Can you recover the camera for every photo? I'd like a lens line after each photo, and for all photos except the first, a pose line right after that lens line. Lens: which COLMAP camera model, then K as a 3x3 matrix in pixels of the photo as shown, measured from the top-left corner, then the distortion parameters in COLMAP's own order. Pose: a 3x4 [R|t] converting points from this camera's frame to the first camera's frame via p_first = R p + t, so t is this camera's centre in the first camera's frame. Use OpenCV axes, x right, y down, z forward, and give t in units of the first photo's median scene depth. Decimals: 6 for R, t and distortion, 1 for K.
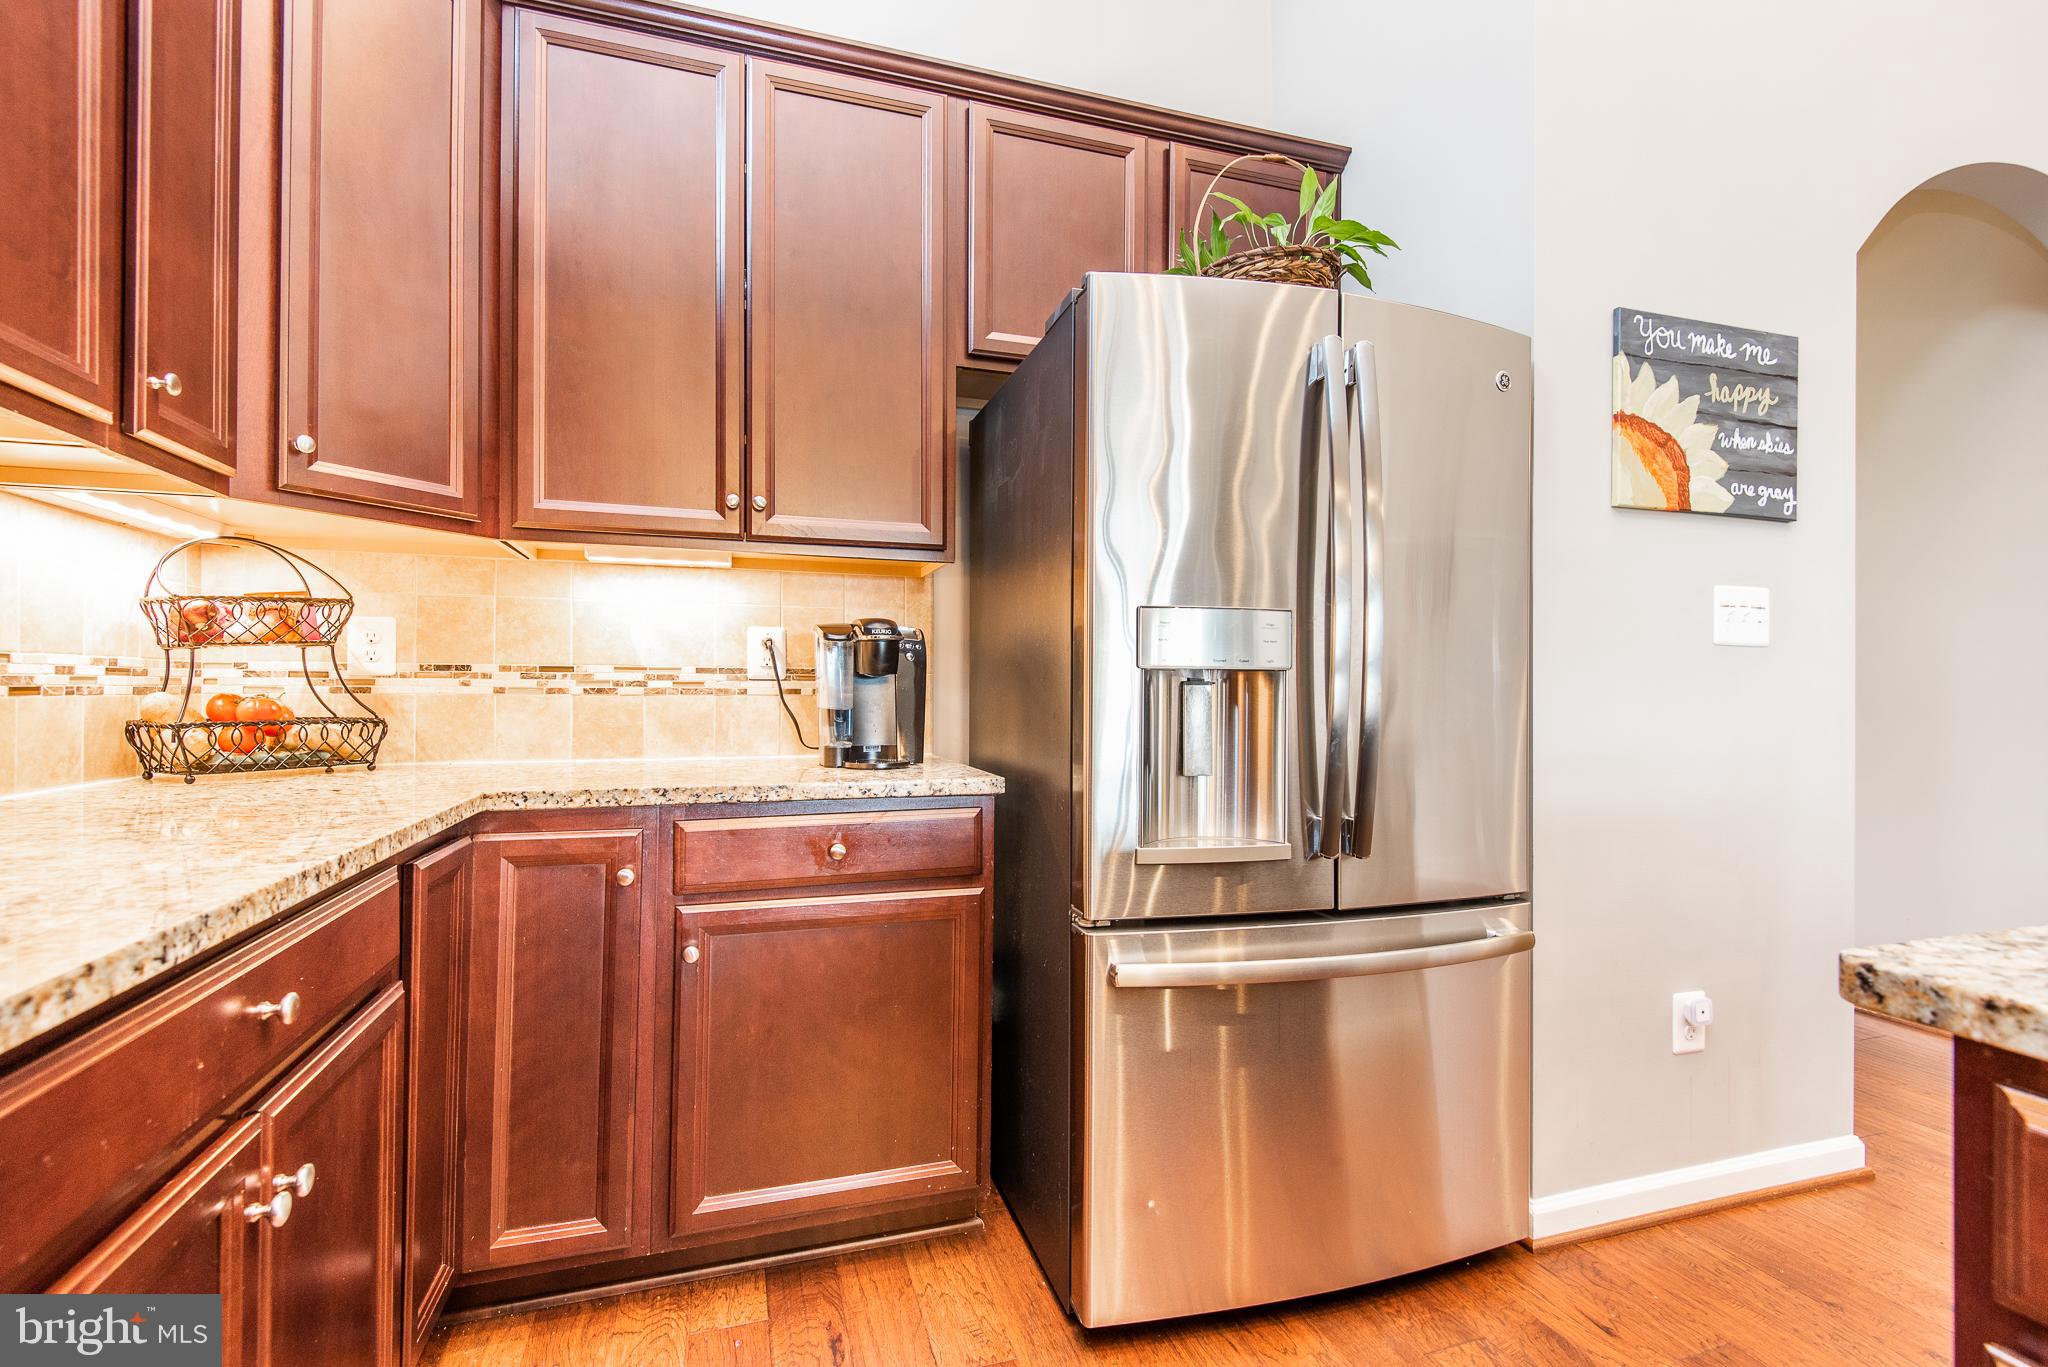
lens RADIAL K [[931.6, 0, 1029.3], [0, 931.6, 682.6], [0, 0, 1]] dist [0.019273, -0.012306]
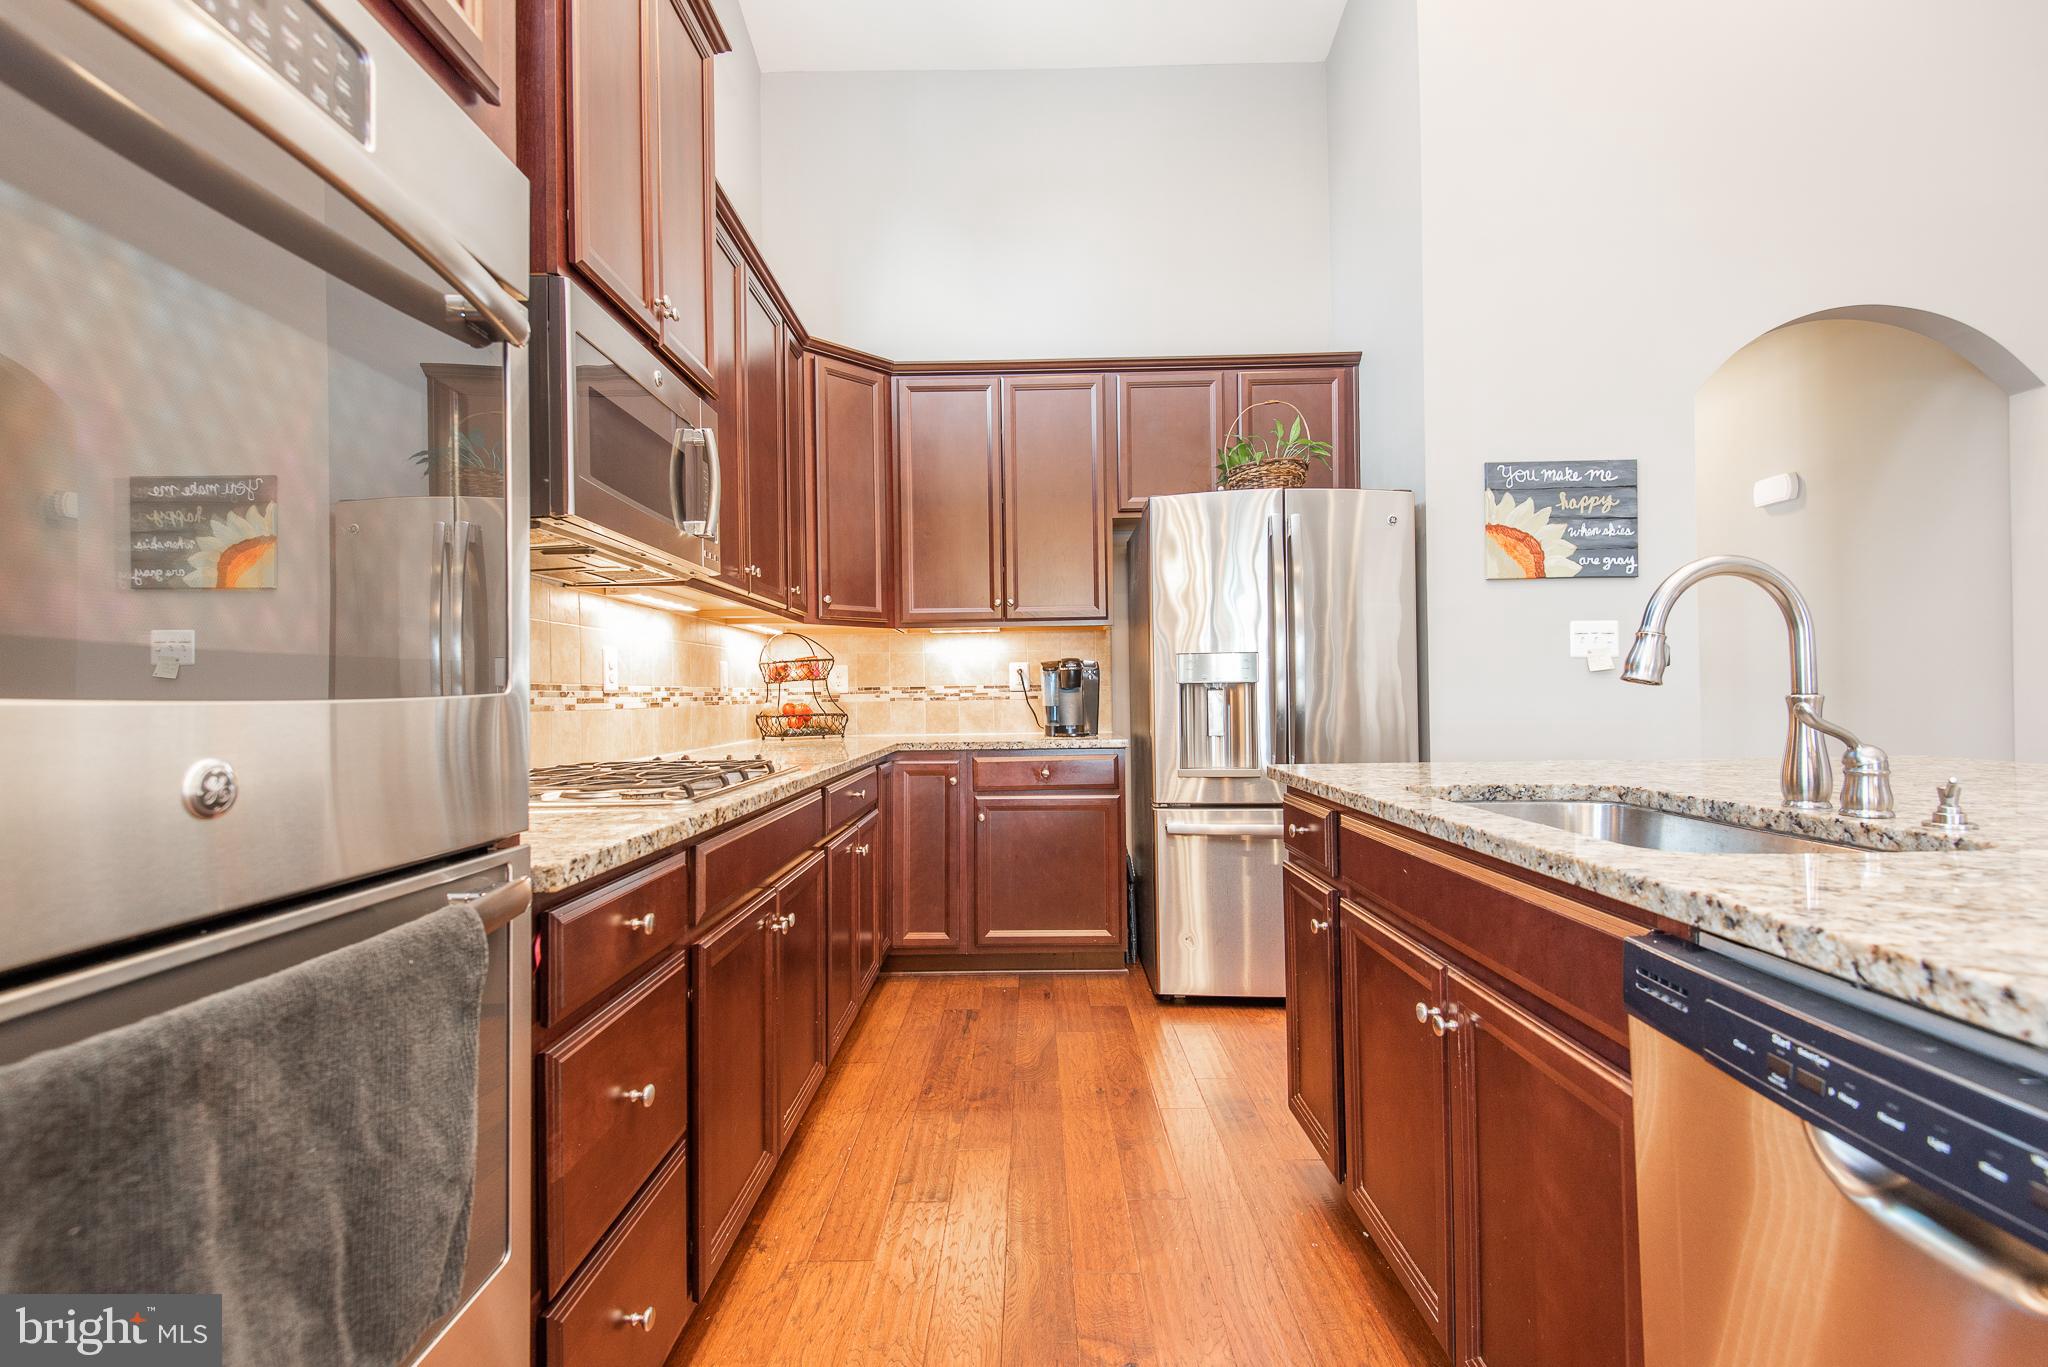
lens RADIAL K [[931.6, 0, 1024.7], [0, 931.6, 684.7], [0, 0, 1]] dist [0.019273, -0.012306]
pose [[0.949605, -0.022826, -0.312616, 0.352219], [0.021768, 0.999739, -0.006875, -0.003693], [0.312692, -0.000277, 0.949855, -0.865538]]
